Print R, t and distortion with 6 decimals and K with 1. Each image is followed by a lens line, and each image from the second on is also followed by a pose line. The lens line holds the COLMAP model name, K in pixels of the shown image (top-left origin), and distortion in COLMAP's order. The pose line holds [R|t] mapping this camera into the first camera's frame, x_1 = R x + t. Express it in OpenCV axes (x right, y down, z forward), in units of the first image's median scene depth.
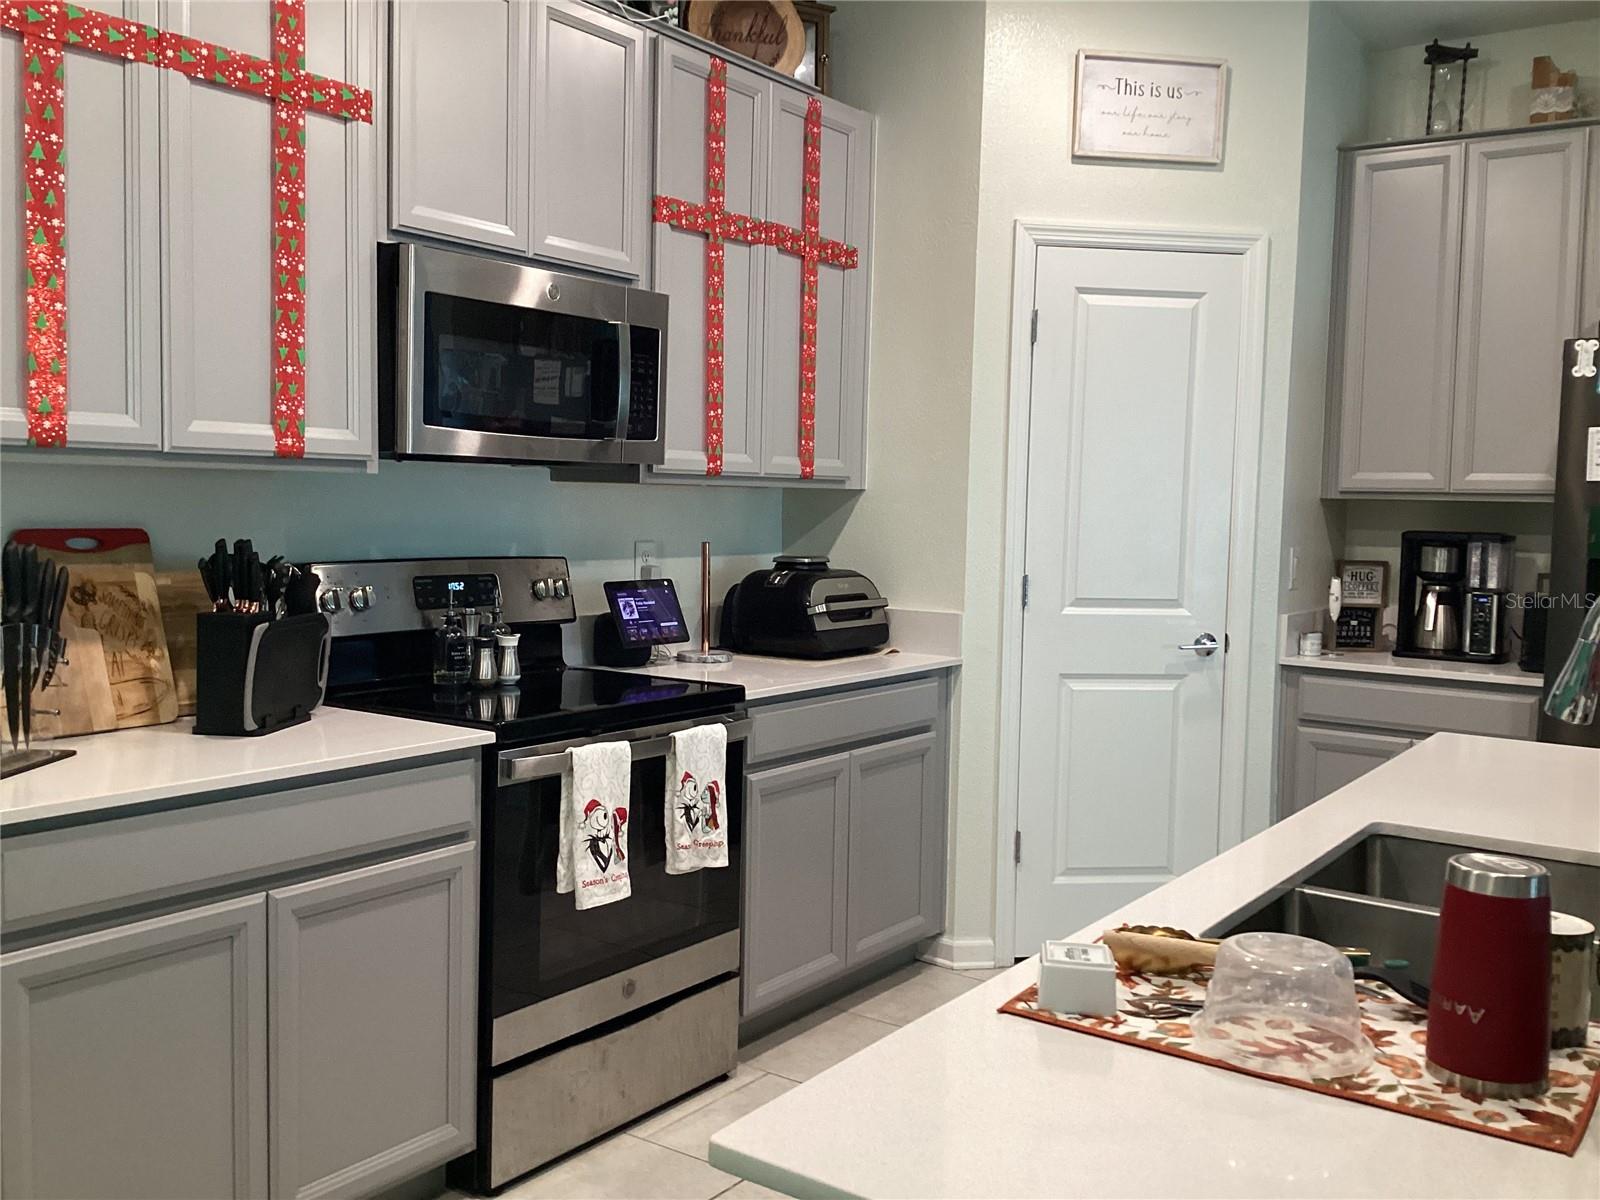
lens RADIAL K [[1430.5, 0, 805.8], [0, 1430.5, 605.2], [0, 0, 1]] dist [0.100033, -0.199730]
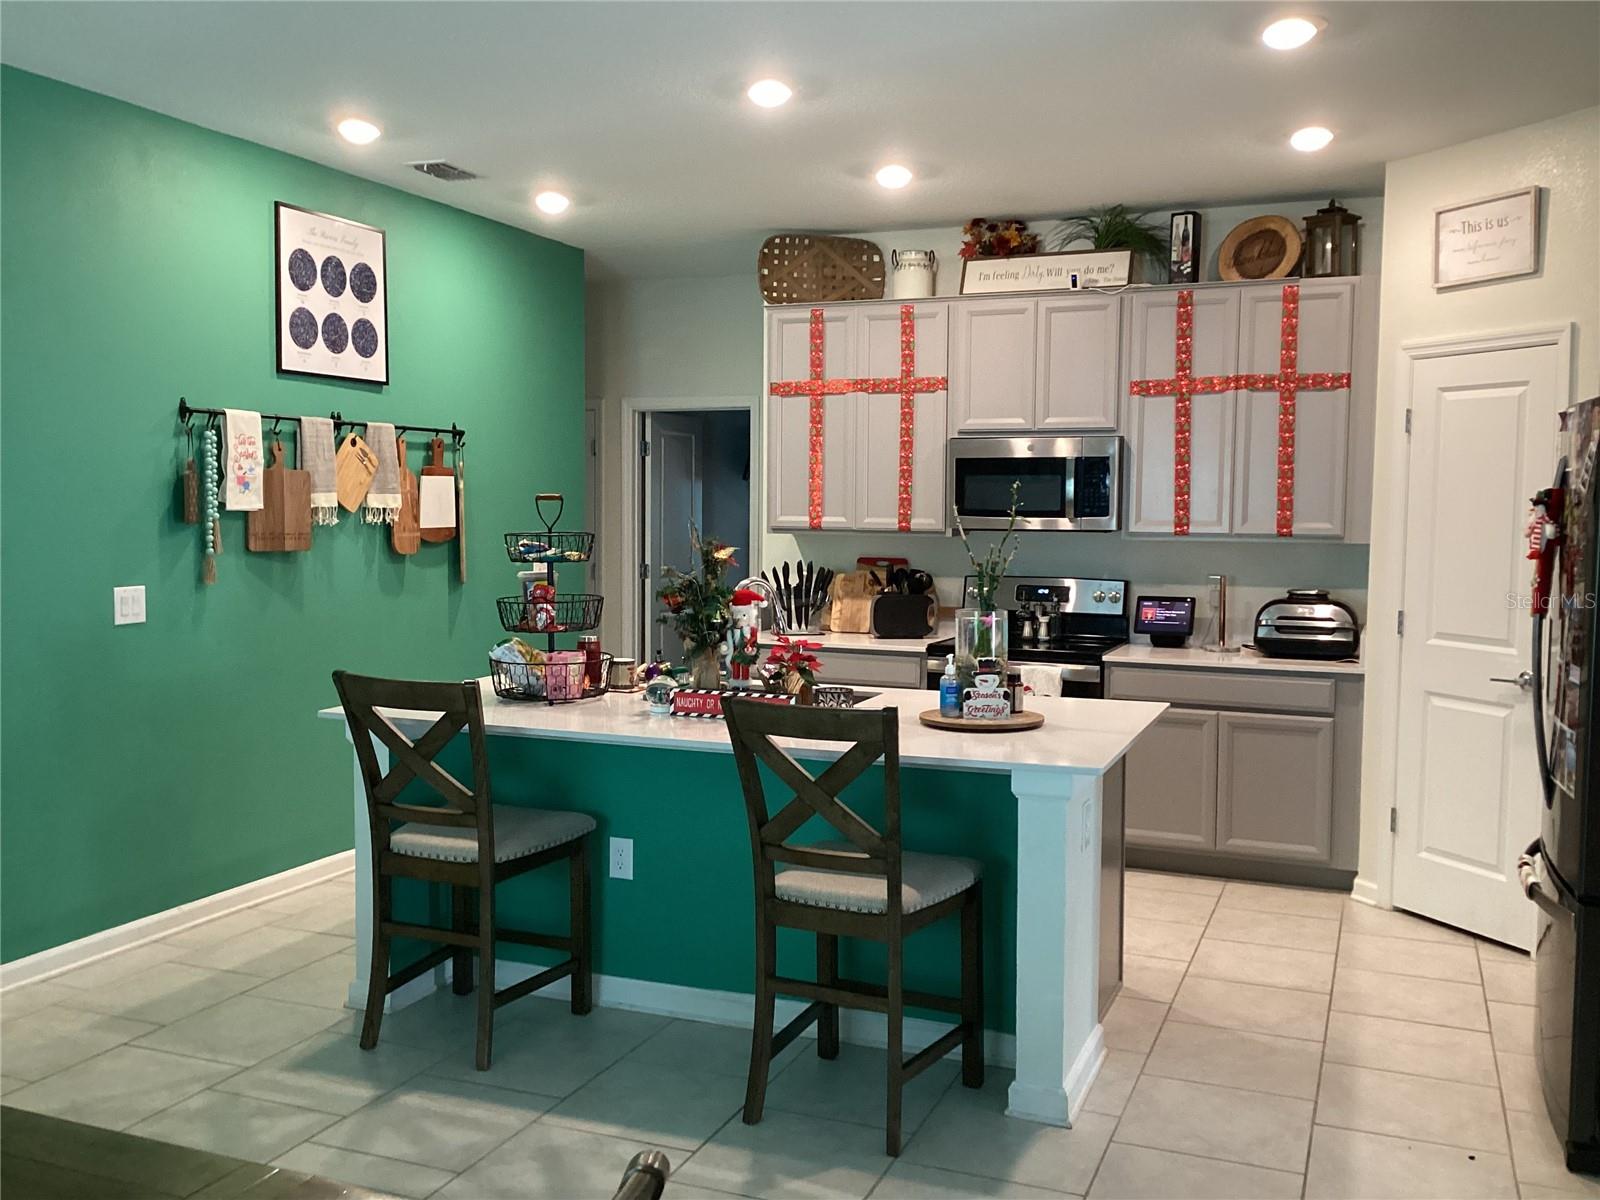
lens RADIAL K [[1430.5, 0, 807.3], [0, 1430.5, 593.4], [0, 0, 1]] dist [0.100033, -0.199730]
pose [[0.234418, 0.044676, -0.971109, 1.644724], [-0.075327, 0.996775, 0.027674, -0.040952], [0.969213, 0.066663, 0.237027, 0.208207]]
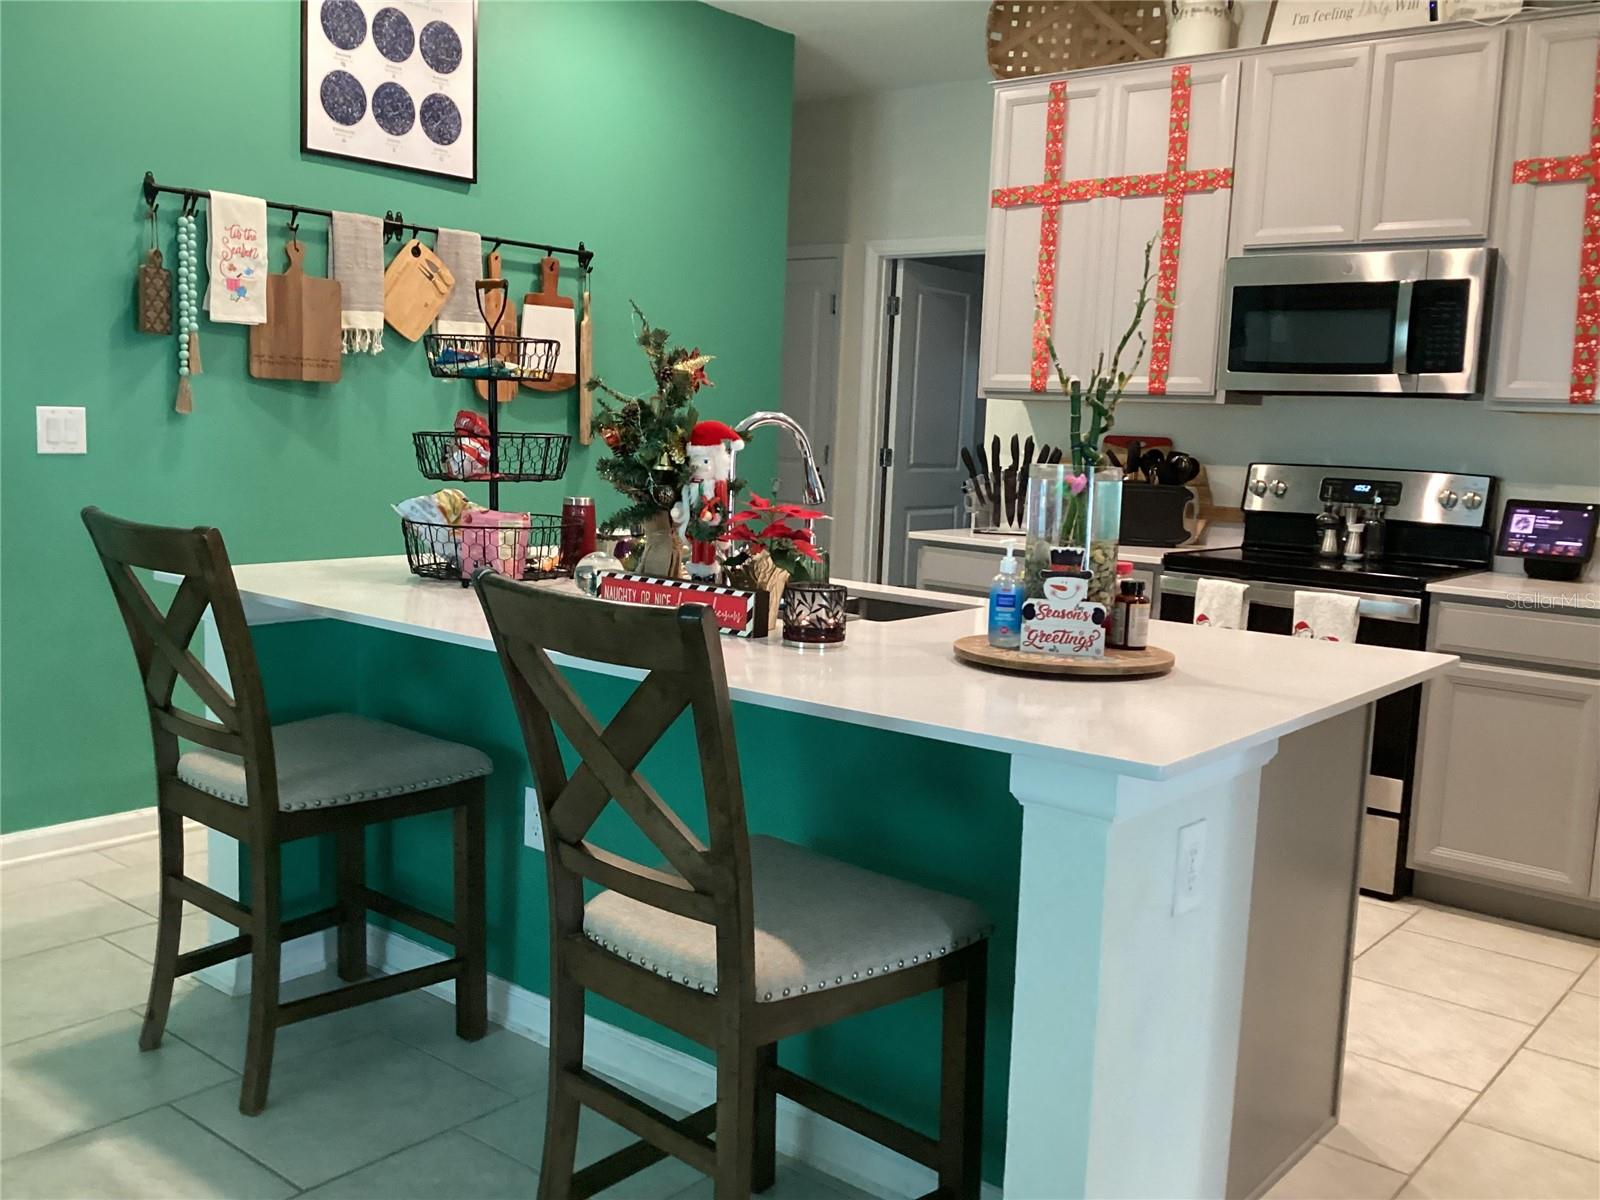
lens RADIAL K [[1430.5, 0, 807.5], [0, 1430.5, 598.4], [0, 0, 1]] dist [0.100033, -0.199730]
pose [[-0.068710, 0.103333, -0.992271, 1.185785], [-0.114843, 0.987190, 0.110757, -0.001180], [0.991005, 0.121565, -0.055963, 0.572607]]
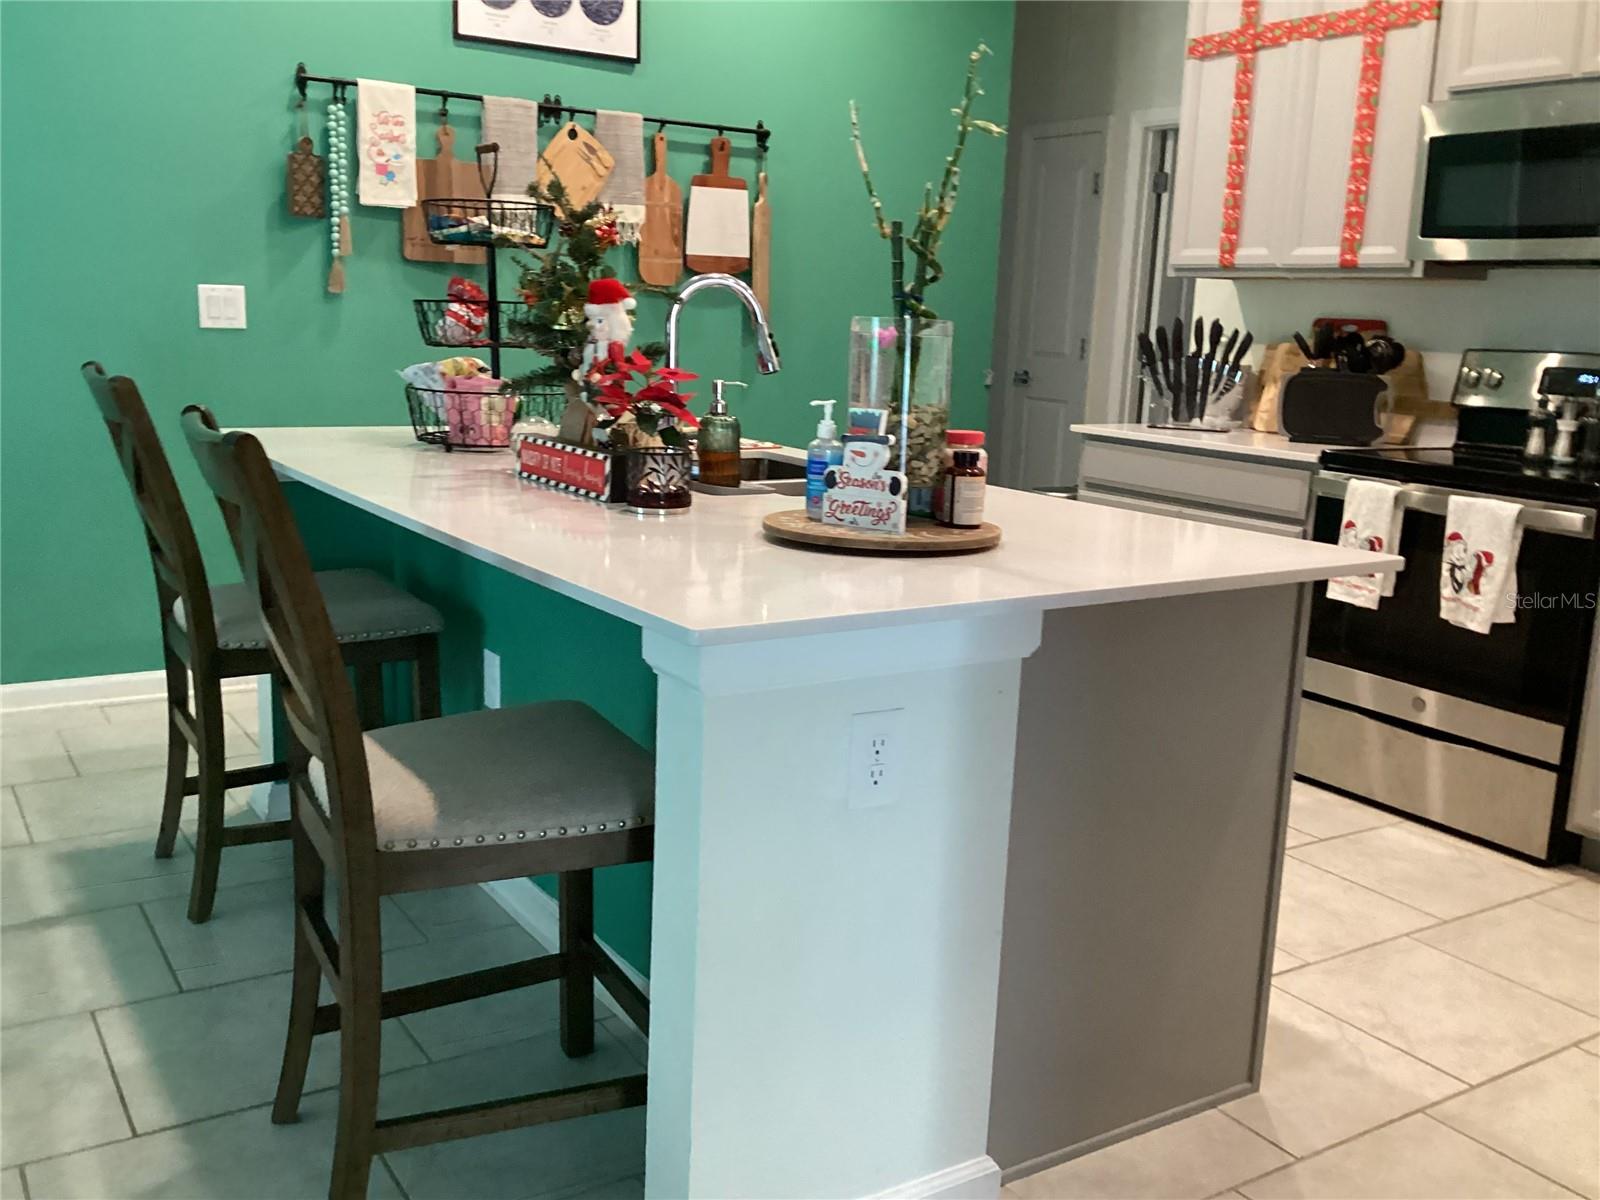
lens RADIAL K [[1430.5, 0, 802.0], [0, 1430.5, 601.9], [0, 0, 1]] dist [0.100033, -0.199730]
pose [[-0.371032, 0.151384, -0.916198, 1.079770], [-0.115039, 0.971530, 0.207113, -0.007261], [0.921467, 0.182244, -0.343053, 0.860844]]
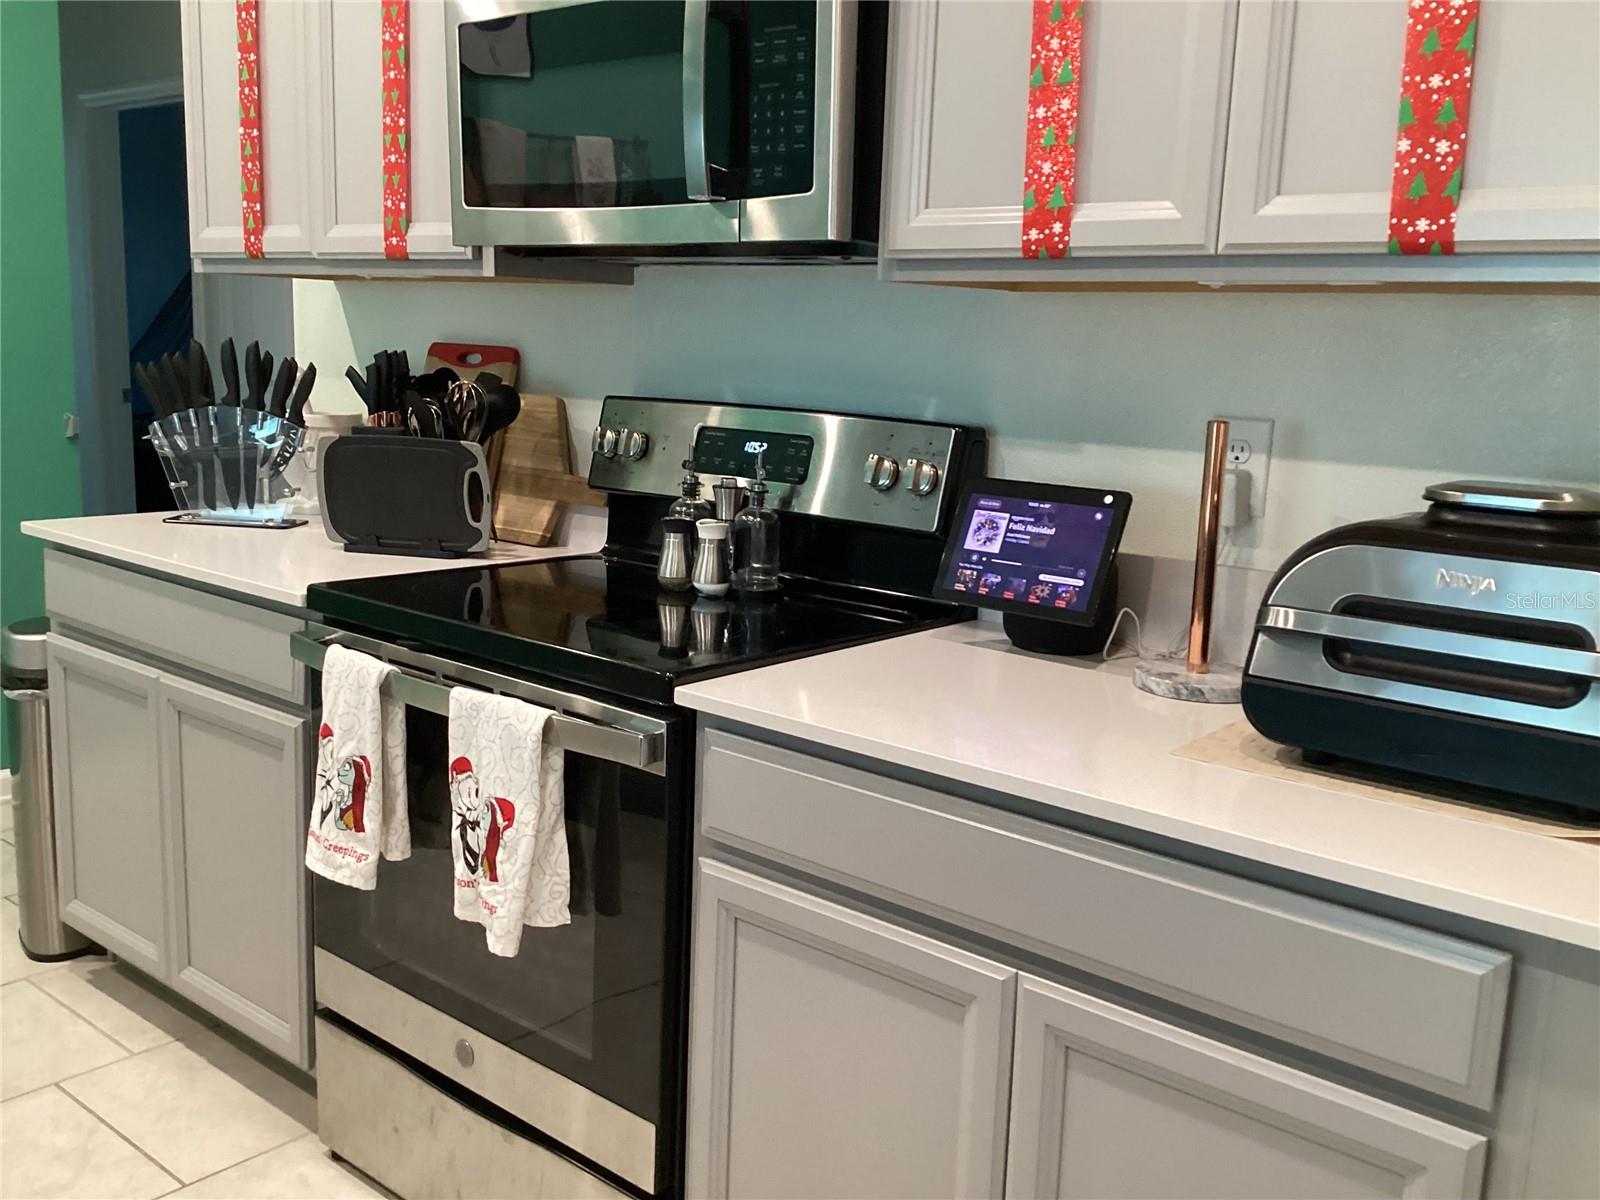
lens RADIAL K [[1430.5, 0, 817.7], [0, 1430.5, 600.4], [0, 0, 1]] dist [0.100033, -0.199730]
pose [[-0.070301, 0.158961, -0.984779, 0.447747], [-0.111286, 0.979809, 0.166104, -0.059122], [0.991299, 0.121269, -0.051192, 1.086244]]
